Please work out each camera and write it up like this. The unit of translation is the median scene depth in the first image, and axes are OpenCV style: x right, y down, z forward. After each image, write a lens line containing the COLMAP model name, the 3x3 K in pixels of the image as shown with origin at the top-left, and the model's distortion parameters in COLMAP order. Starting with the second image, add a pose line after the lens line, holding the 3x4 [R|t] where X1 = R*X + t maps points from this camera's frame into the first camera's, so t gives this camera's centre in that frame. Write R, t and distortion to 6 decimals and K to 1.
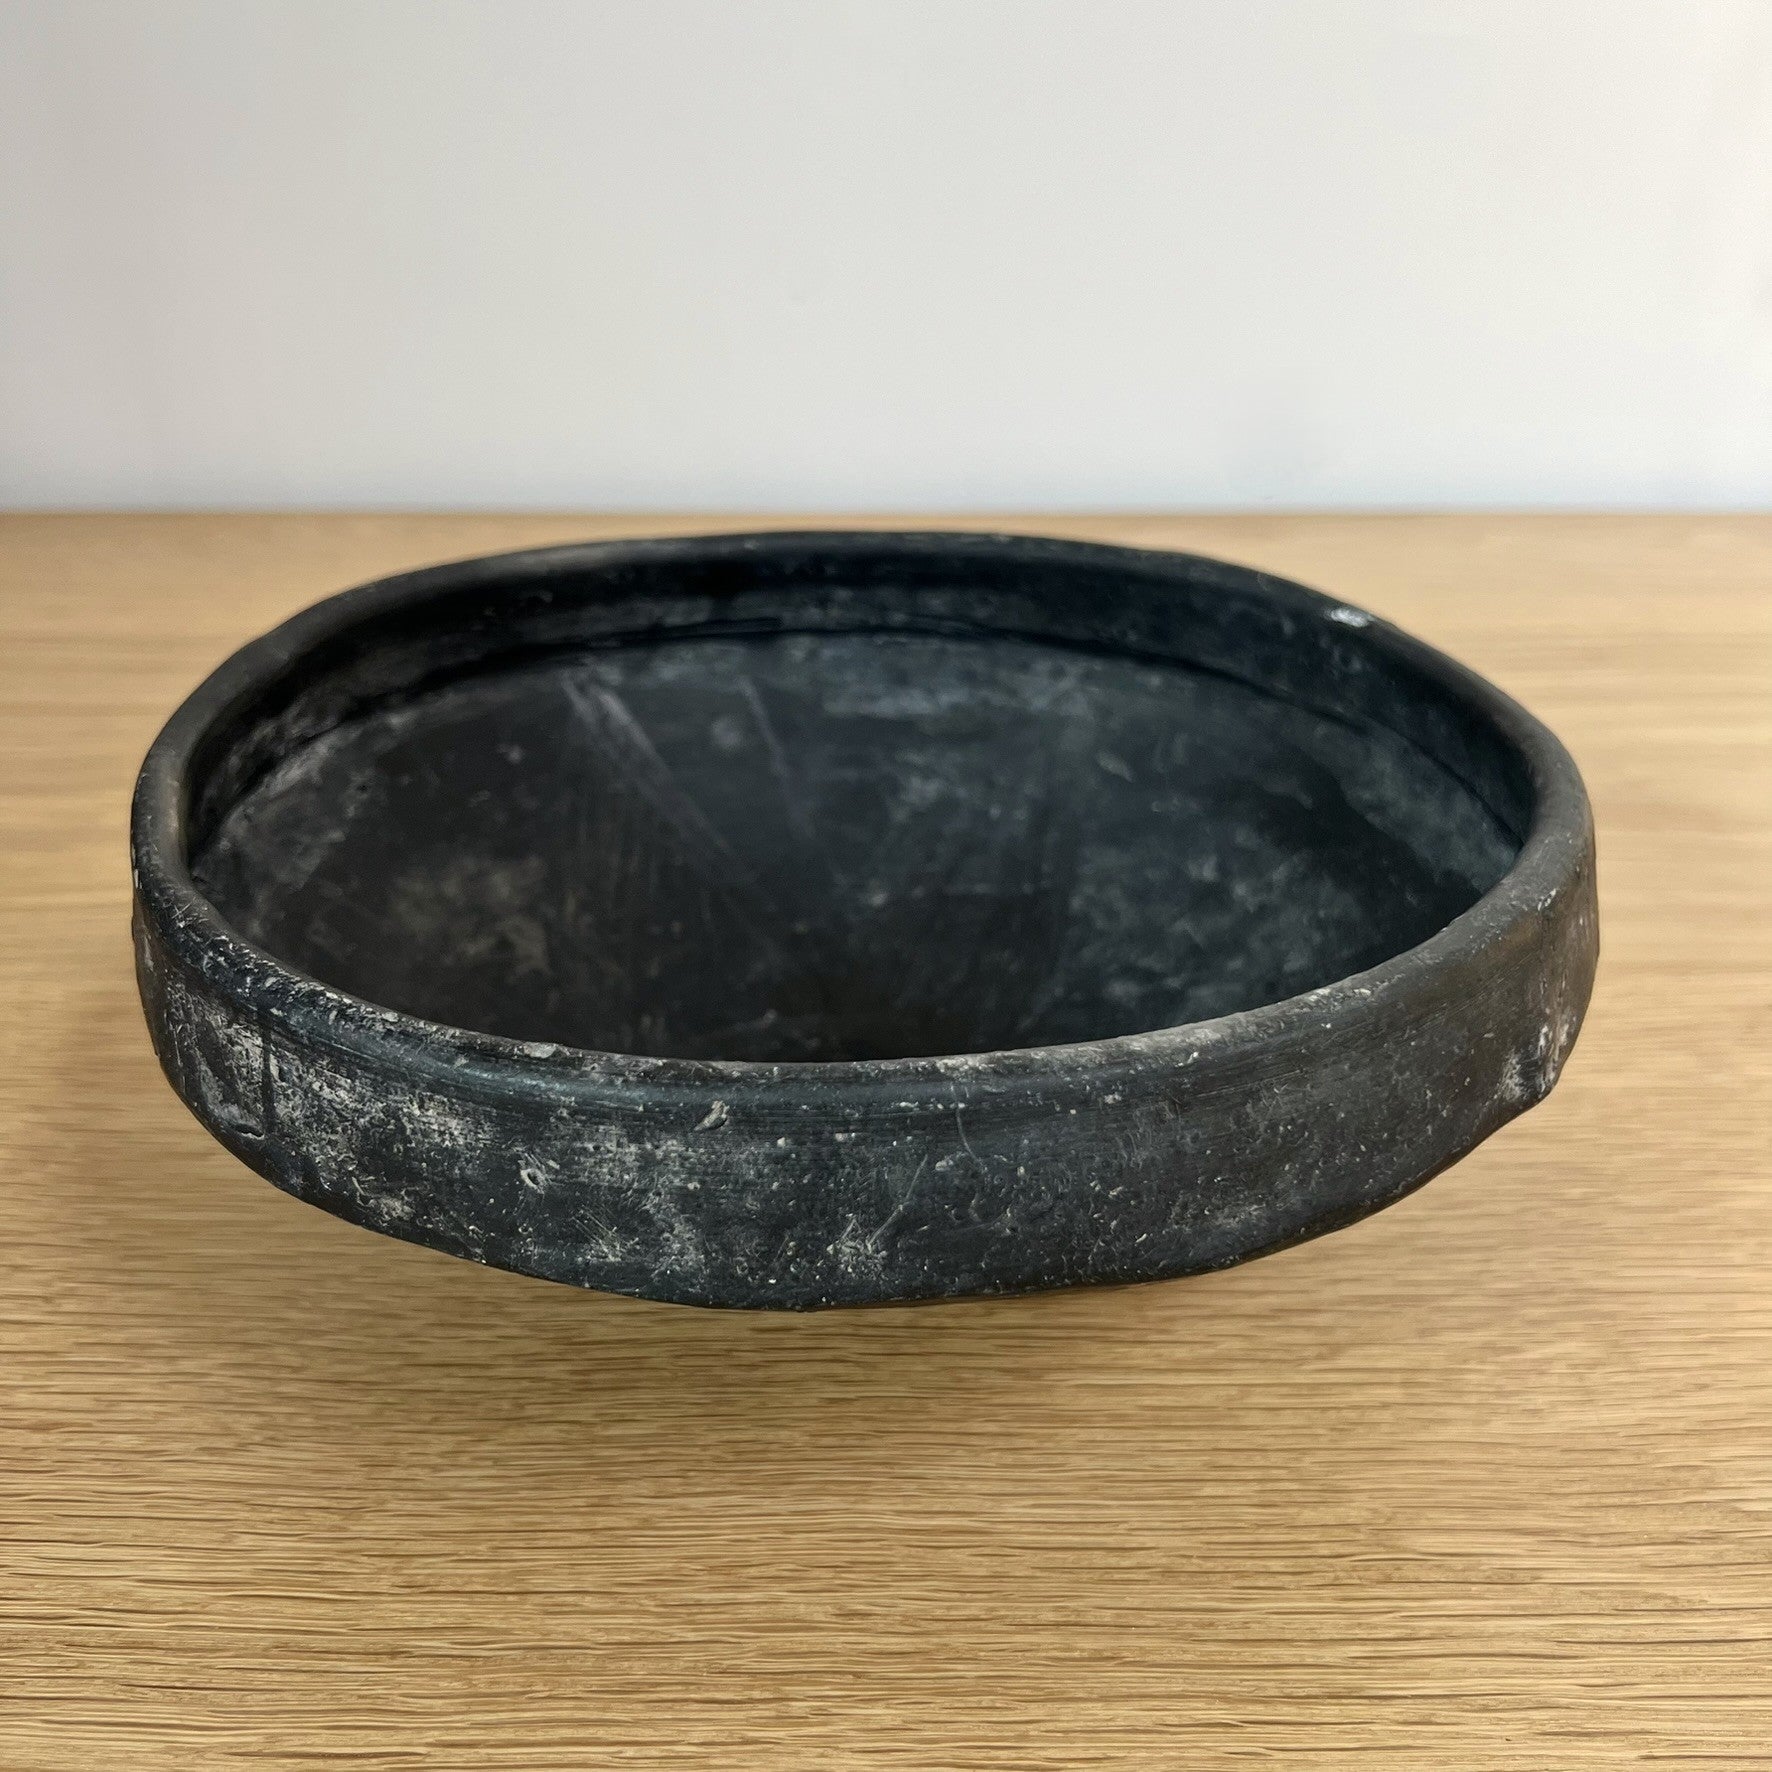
lens RADIAL K [[1903.9, 0, 861.8], [0, 1903.9, 926.4], [0, 0, 1]] dist [0.059646, -0.158238]
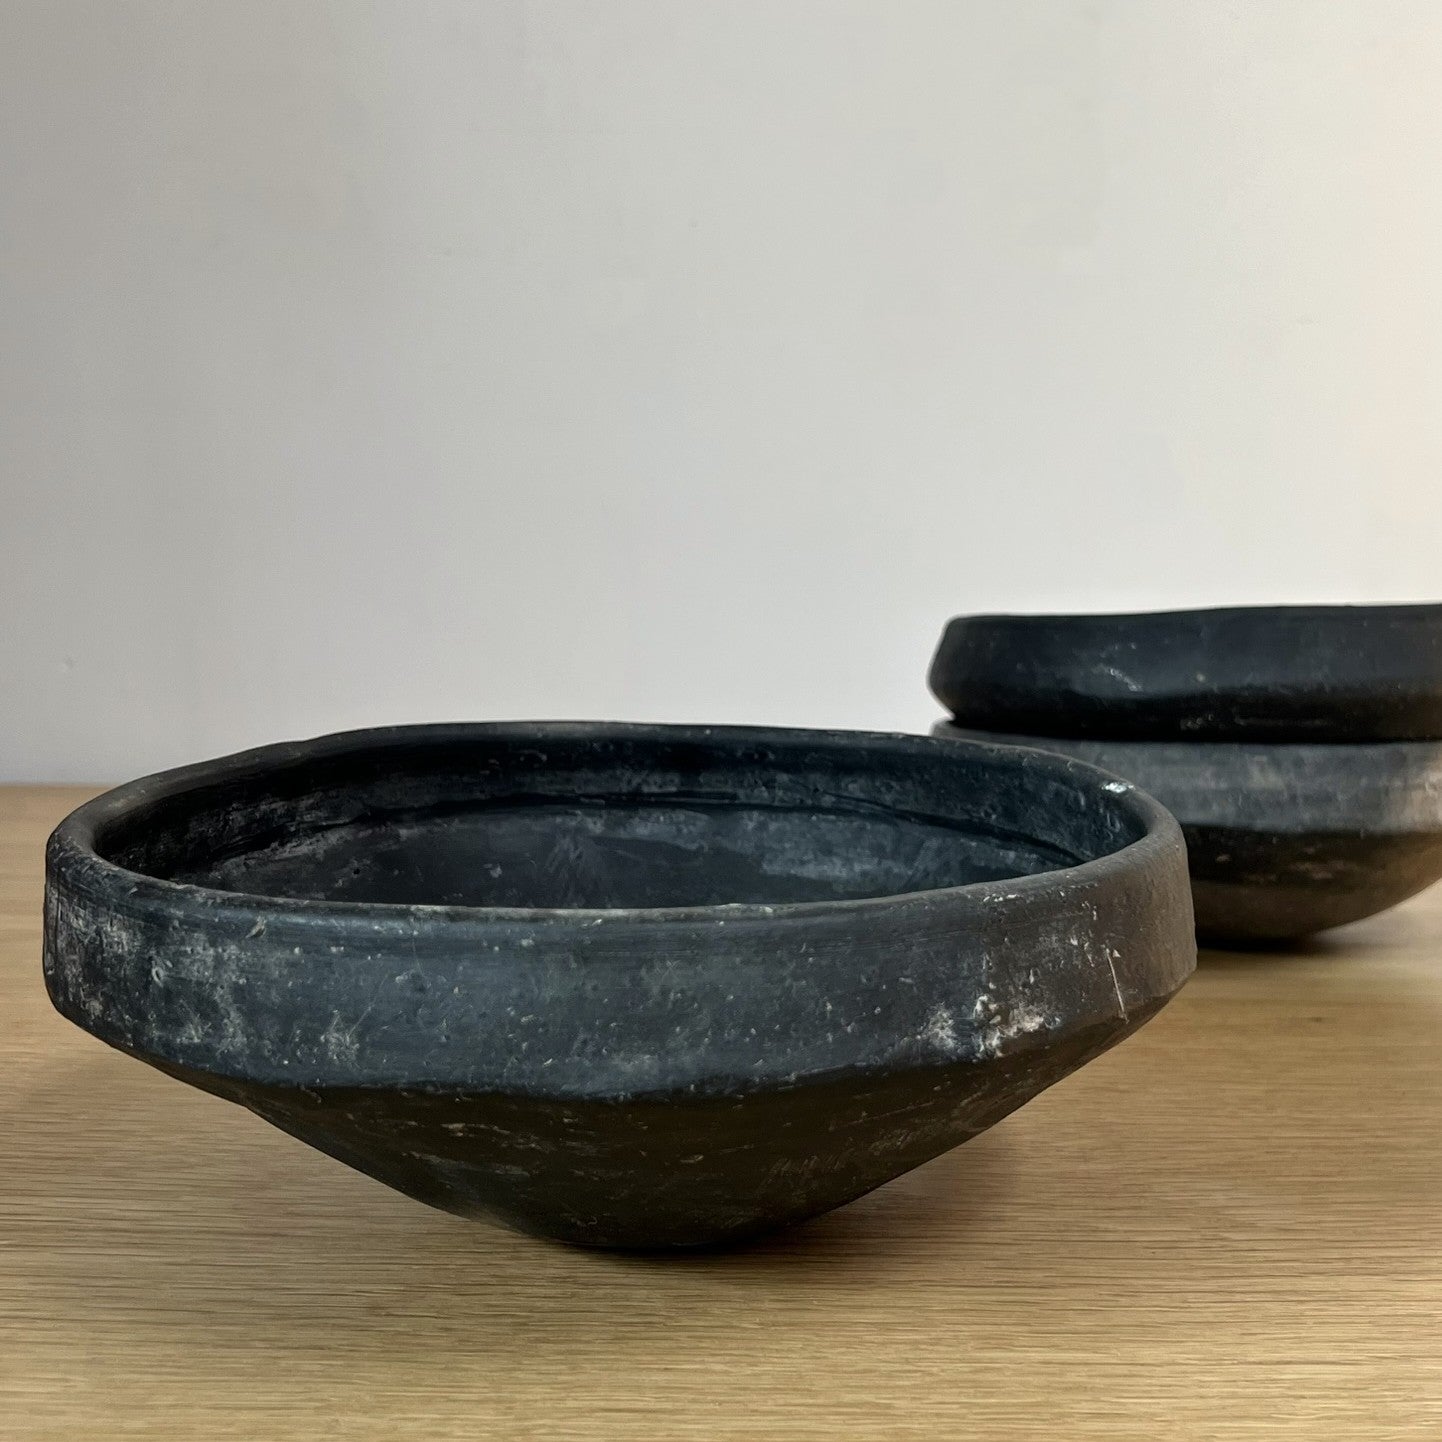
lens RADIAL K [[1879.1, 0, 850.9], [0, 1879.1, 721.7], [0, 0, 1]] dist [0.231128, -1.007371]
pose [[0.956577, 0.041944, -0.288445, 0.625357], [-0.137855, 0.937022, -0.320915, 0.292643], [0.256819, 0.346743, 0.902116, -0.184968]]
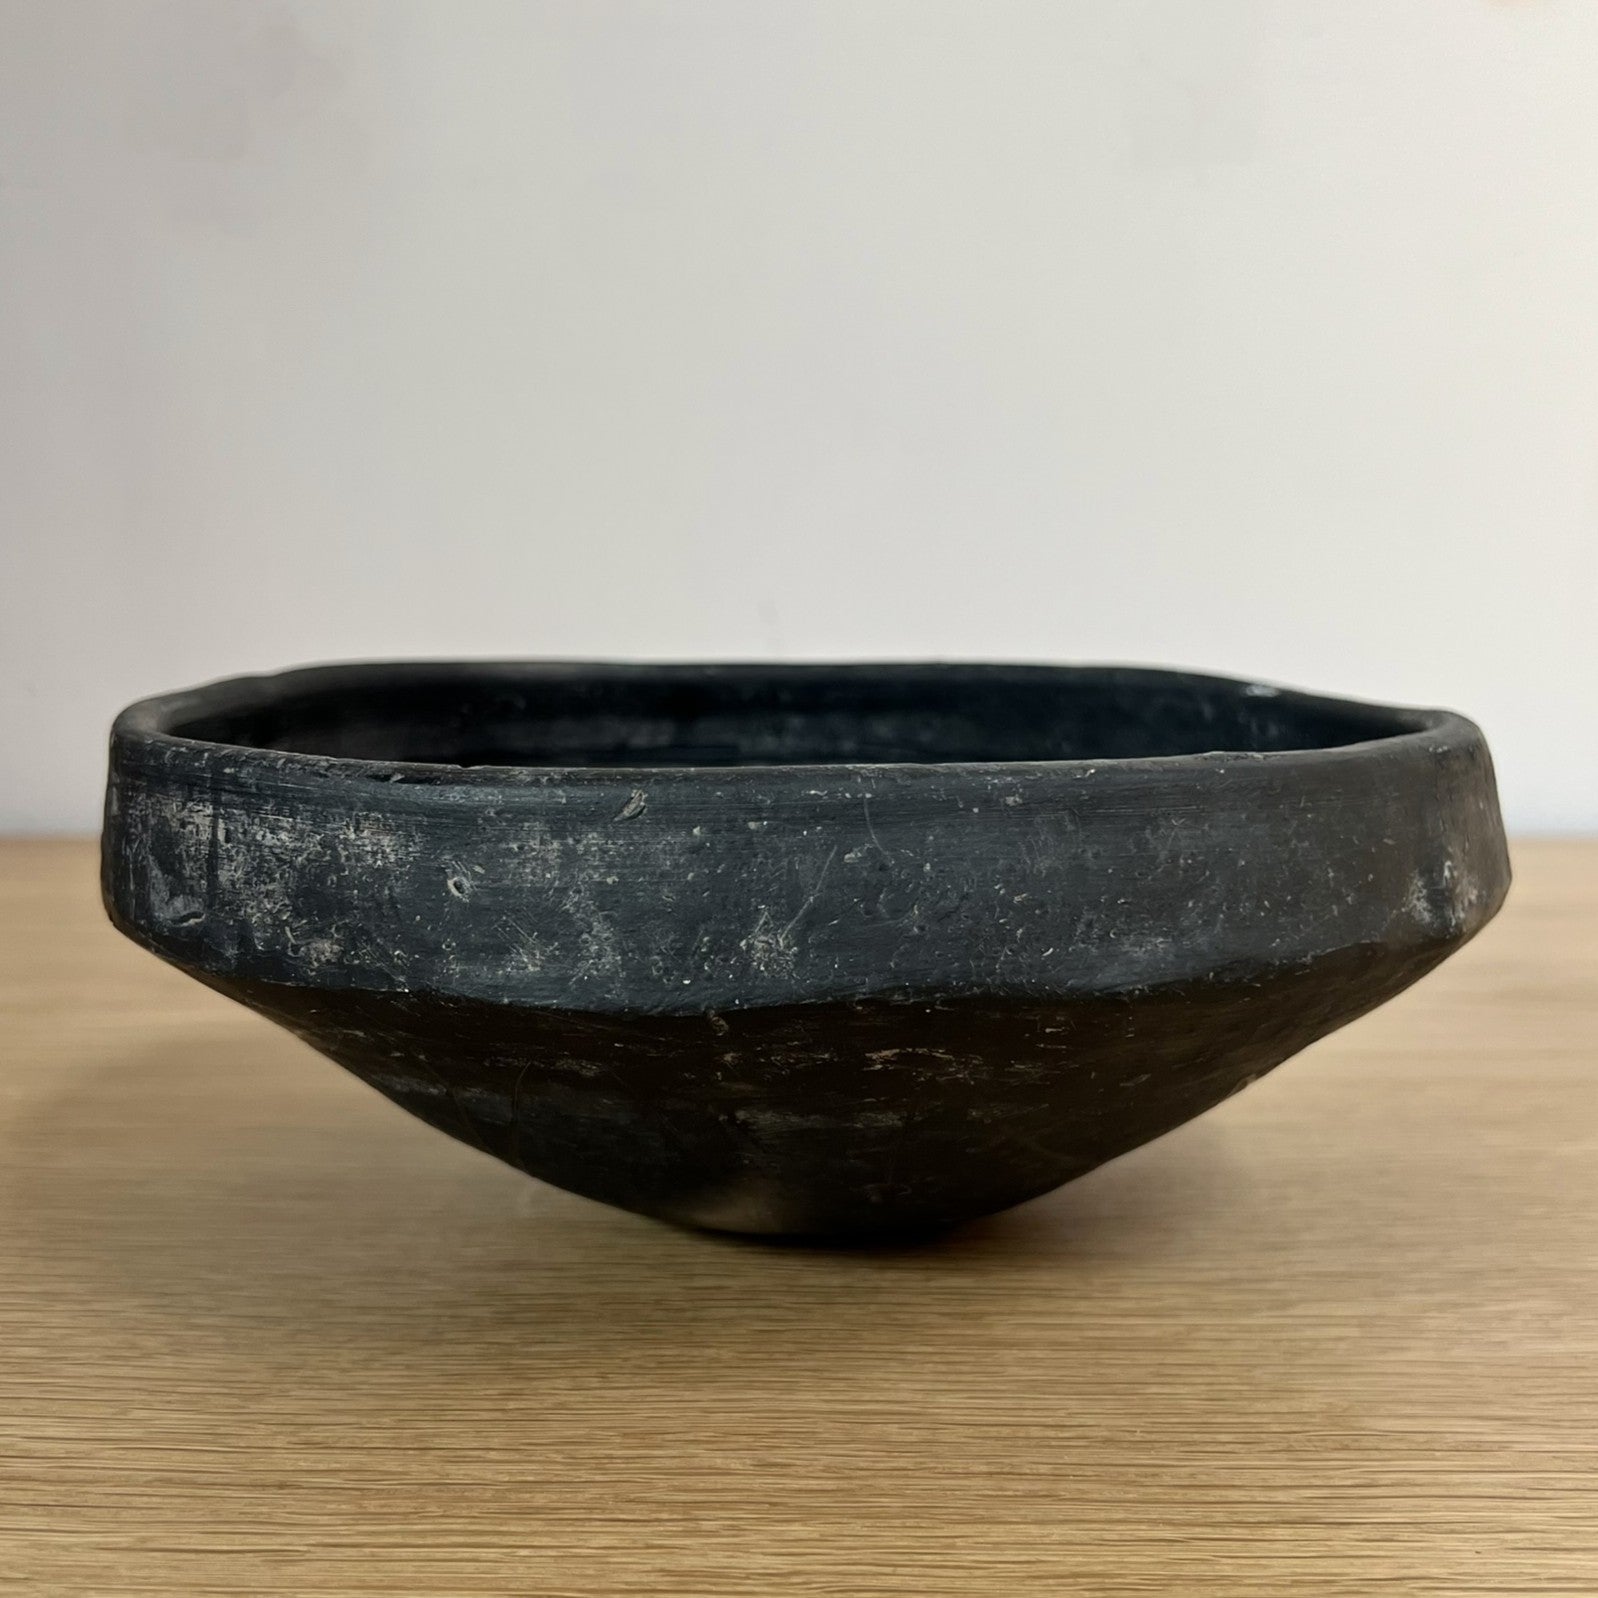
lens RADIAL K [[1895.8, 0, 817.6], [0, 1895.8, 844.1], [0, 0, 1]] dist [0.118251, -0.328208]
pose [[0.999793, -0.001871, -0.020282, 0.037991], [-0.004758, 0.946767, -0.321885, 0.381600], [0.019805, 0.321915, 0.946562, 0.013309]]
